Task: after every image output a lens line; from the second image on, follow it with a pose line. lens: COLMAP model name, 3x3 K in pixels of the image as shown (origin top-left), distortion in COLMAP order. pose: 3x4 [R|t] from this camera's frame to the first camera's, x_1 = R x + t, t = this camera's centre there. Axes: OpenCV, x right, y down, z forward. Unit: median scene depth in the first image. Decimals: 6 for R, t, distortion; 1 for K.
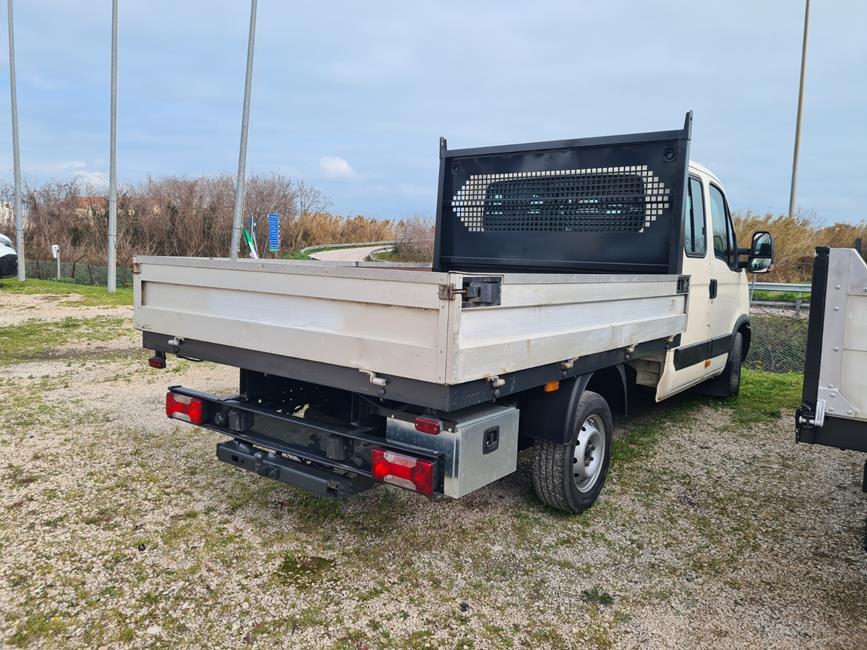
lens RADIAL K [[675.7, 0, 433.5], [0, 675.7, 325.0], [0, 0, 1]] dist [0.004563, 0.000814]
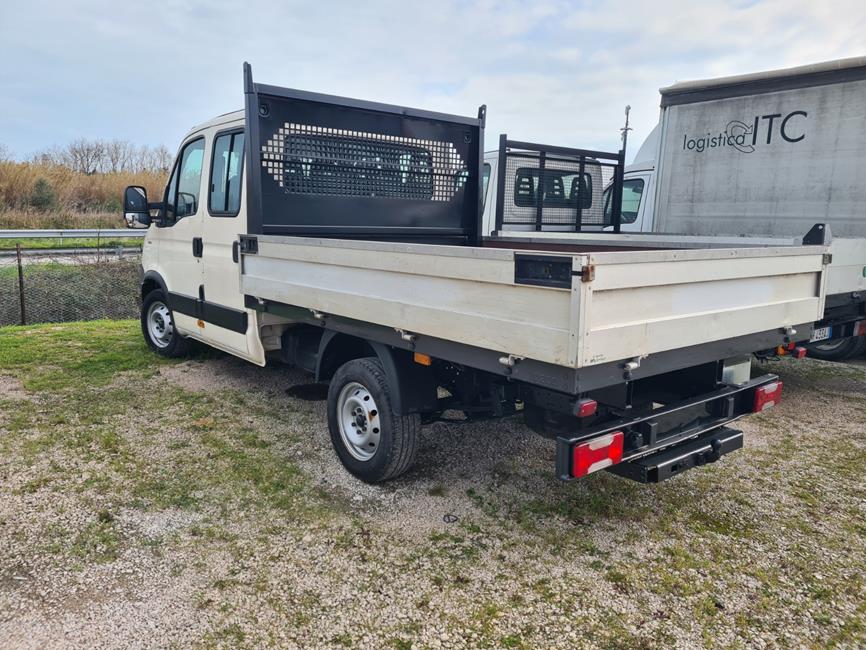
lens RADIAL K [[673.5, 0, 433.0], [0, 673.5, 325.0], [0, 0, 1]] dist [0.025365, 0.001271]
pose [[0.198794, -0.176756, 0.963970, -0.857518], [0.087185, 0.982891, 0.162246, -0.118558], [-0.976156, 0.051790, 0.210803, 0.796437]]
